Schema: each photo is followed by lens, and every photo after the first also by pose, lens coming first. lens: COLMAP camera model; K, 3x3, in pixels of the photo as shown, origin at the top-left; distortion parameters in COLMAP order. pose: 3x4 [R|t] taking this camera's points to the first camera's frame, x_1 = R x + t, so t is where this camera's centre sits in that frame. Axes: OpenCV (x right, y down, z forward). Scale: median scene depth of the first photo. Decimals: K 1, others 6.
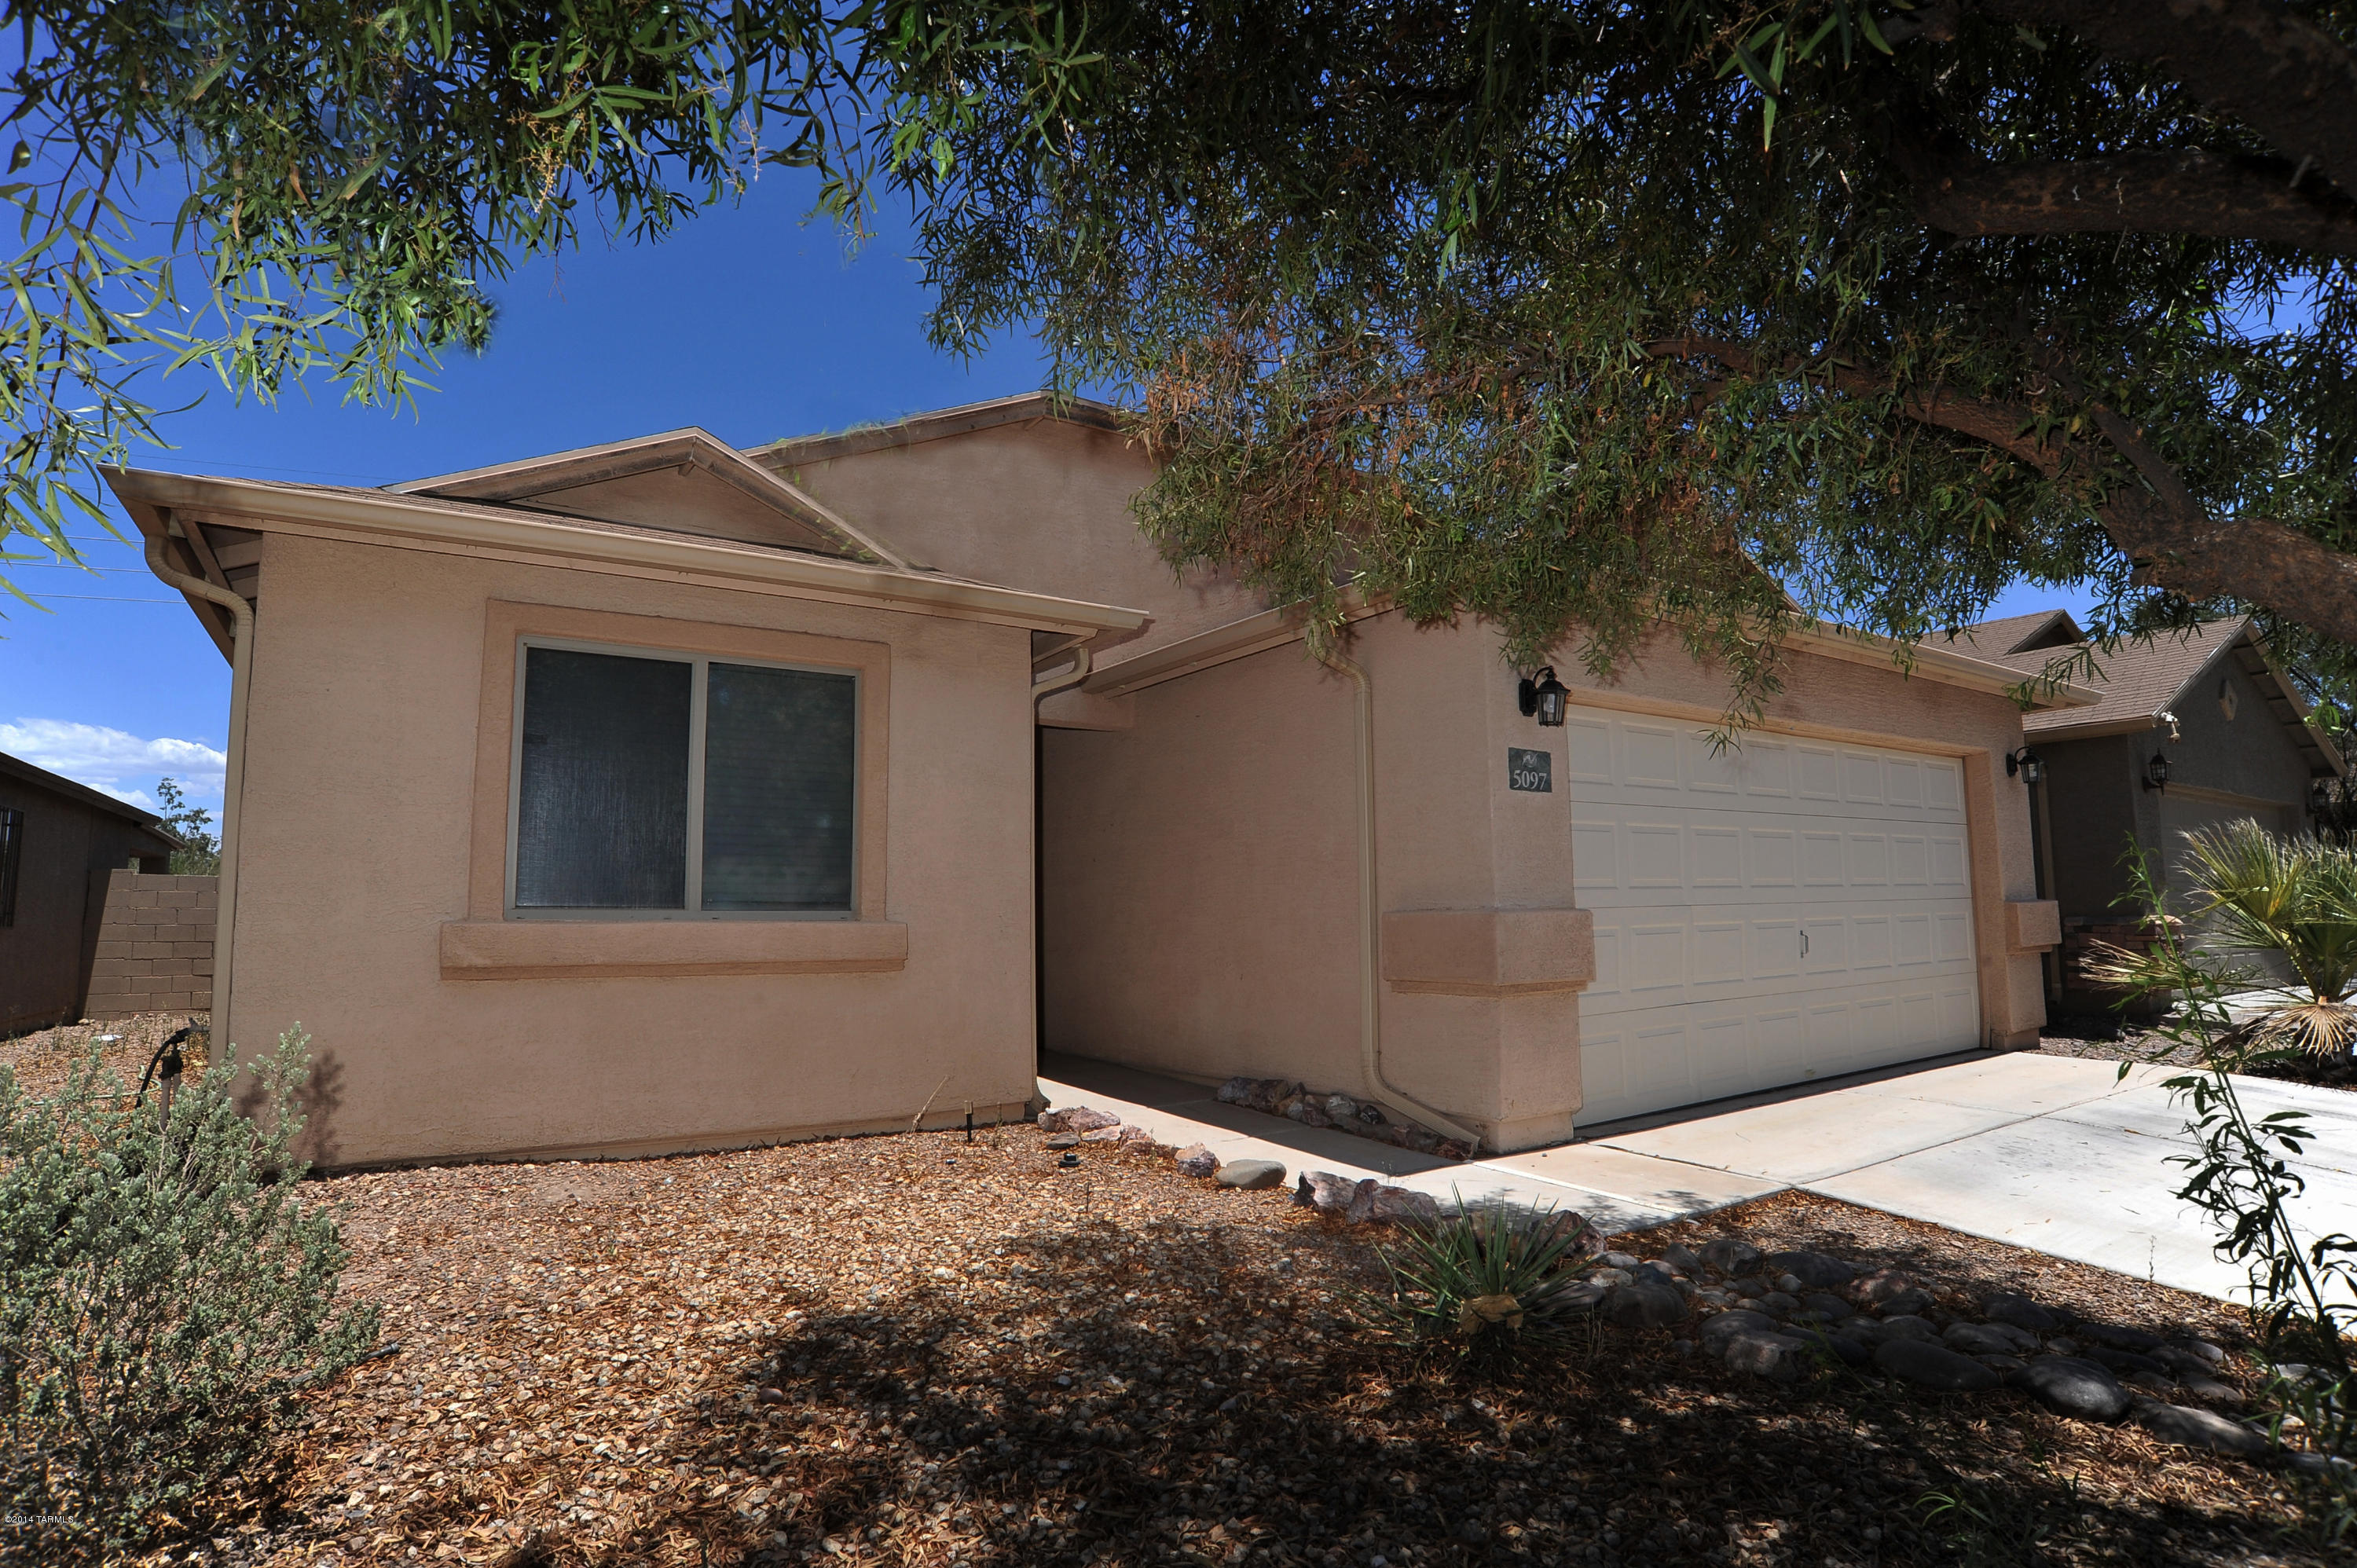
lens RADIAL K [[1189.3, 0, 1167.8], [0, 1189.3, 791.1], [0, 0, 1]] dist [-0.105470, 0.052779]
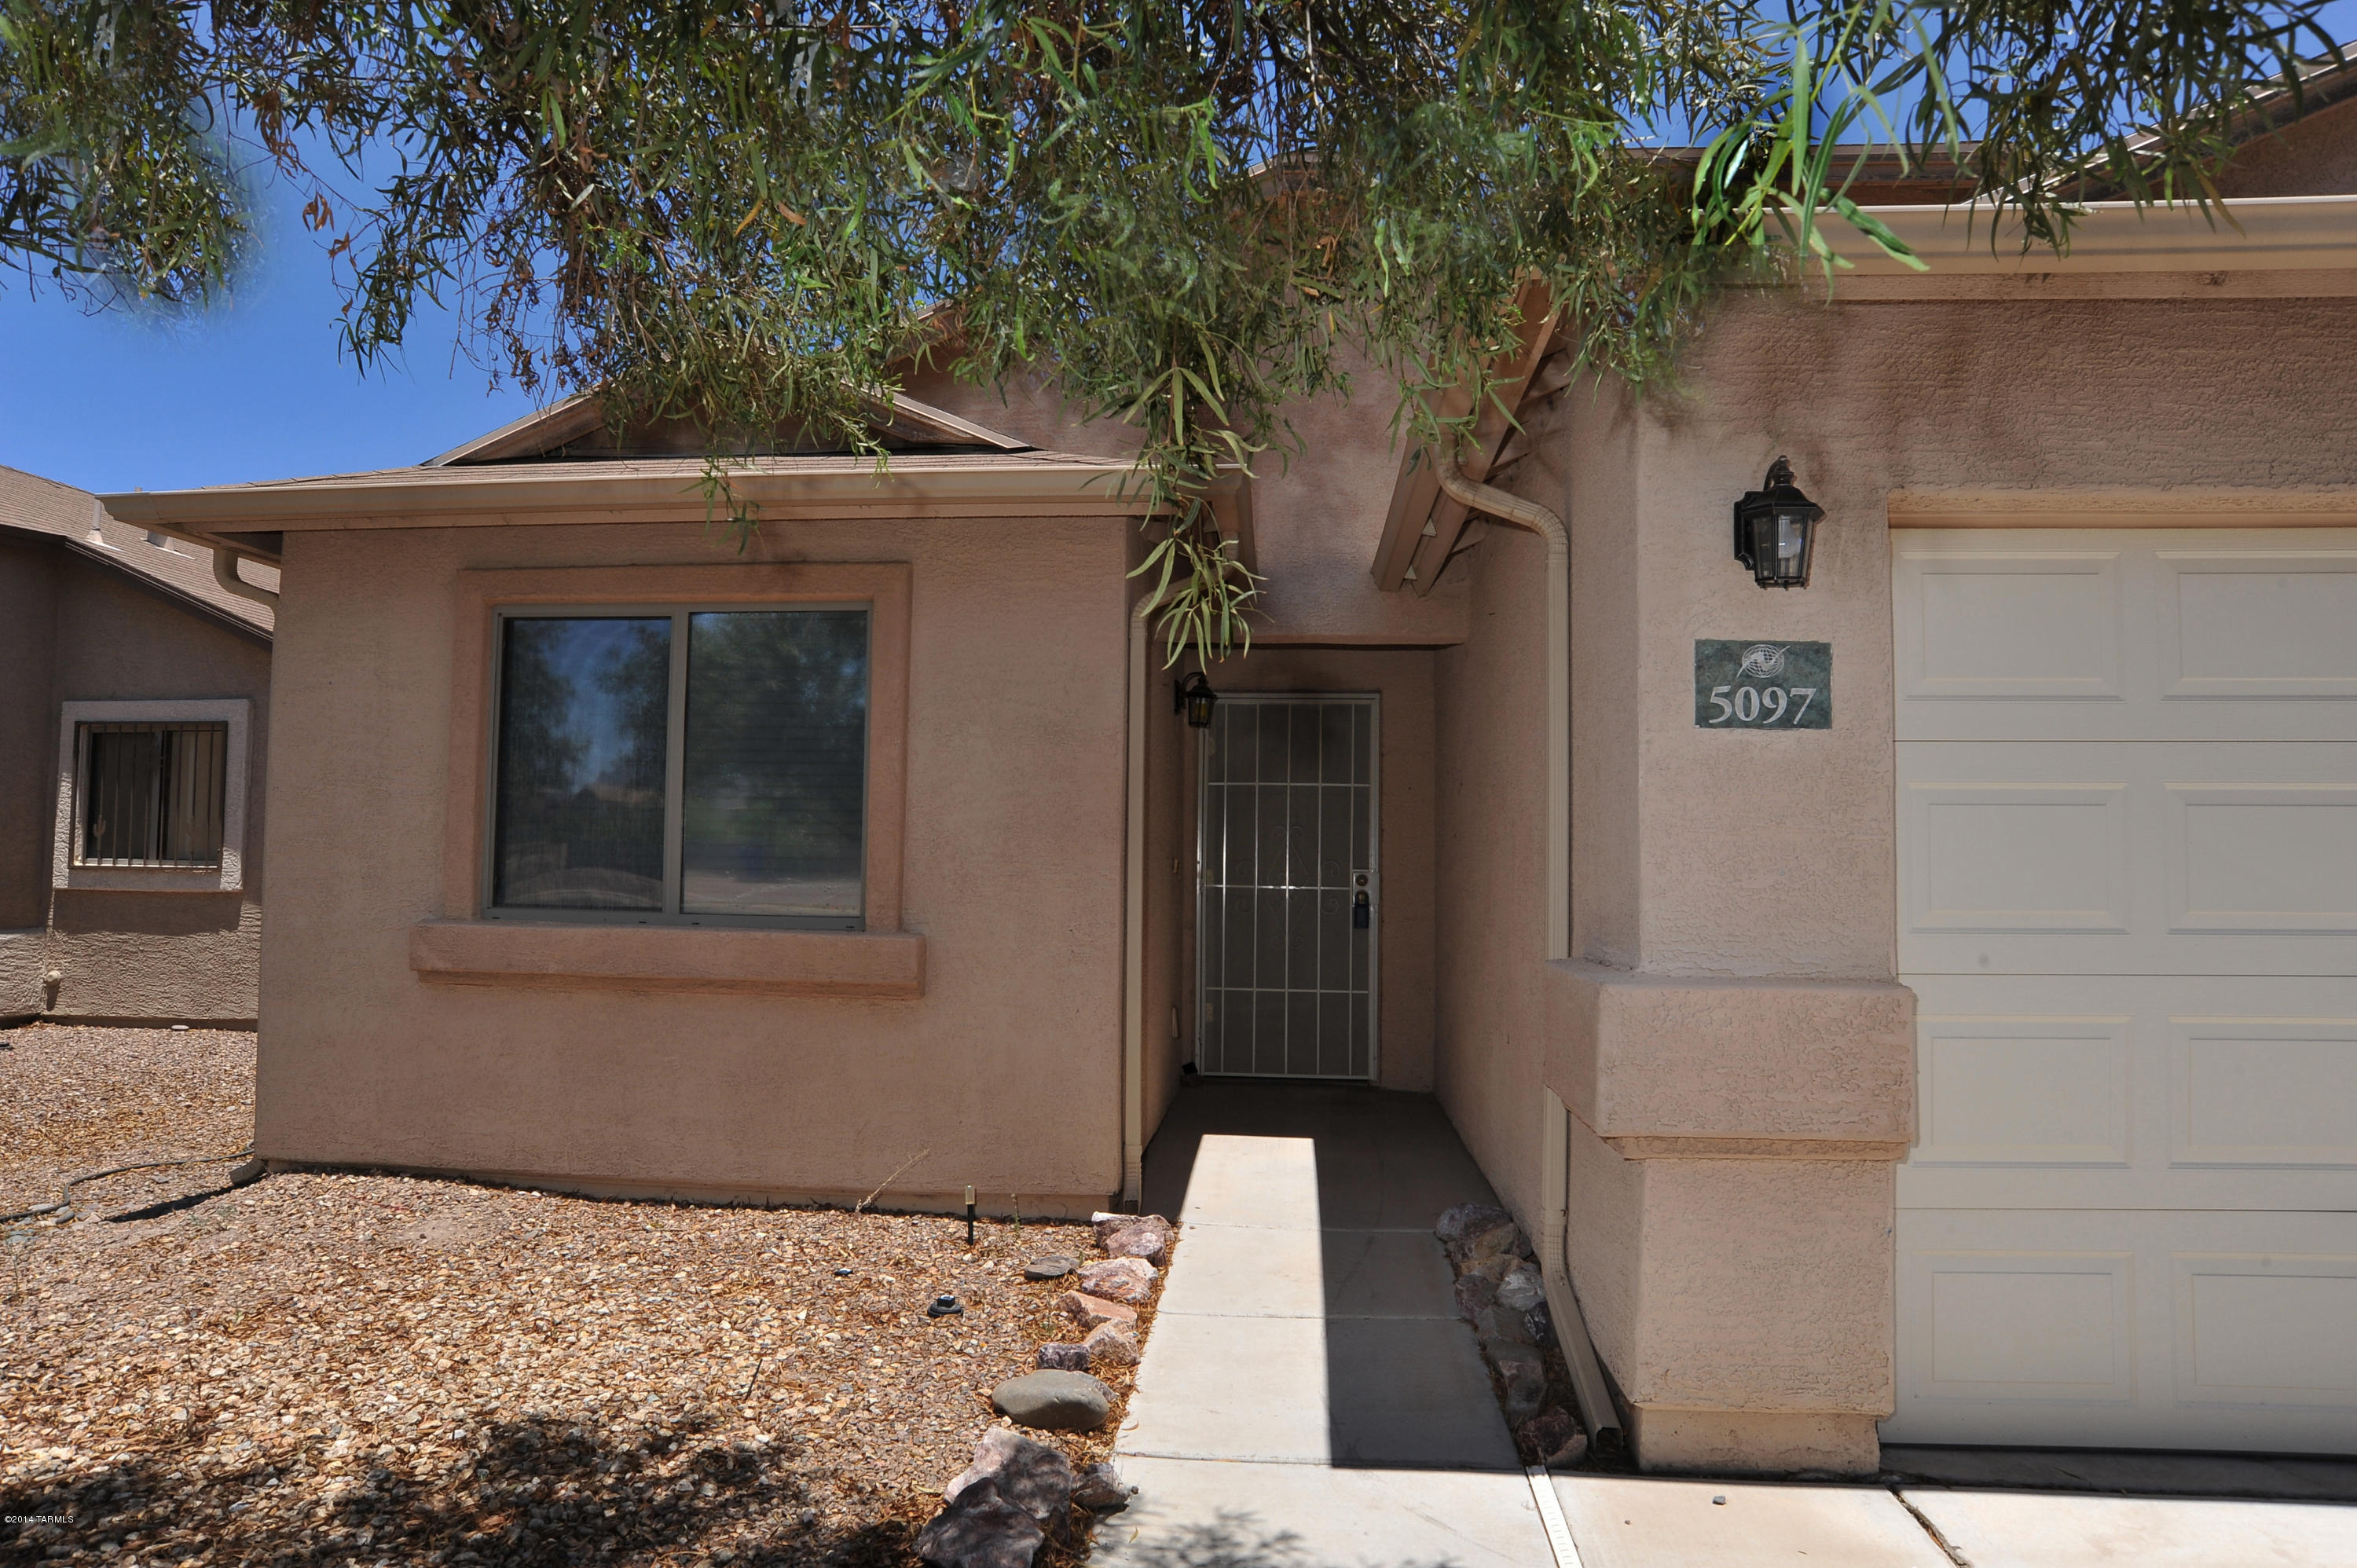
lens RADIAL K [[1429.8, 0, 1178.5], [0, 1429.8, 784.0], [0, 0, 1]] dist [-0.111876, 0.065670]
pose [[0.786979, -0.015002, -0.616797, 0.494578], [0.045711, 0.998375, 0.034041, -0.008053], [0.615284, -0.054984, 0.786386, 0.430071]]
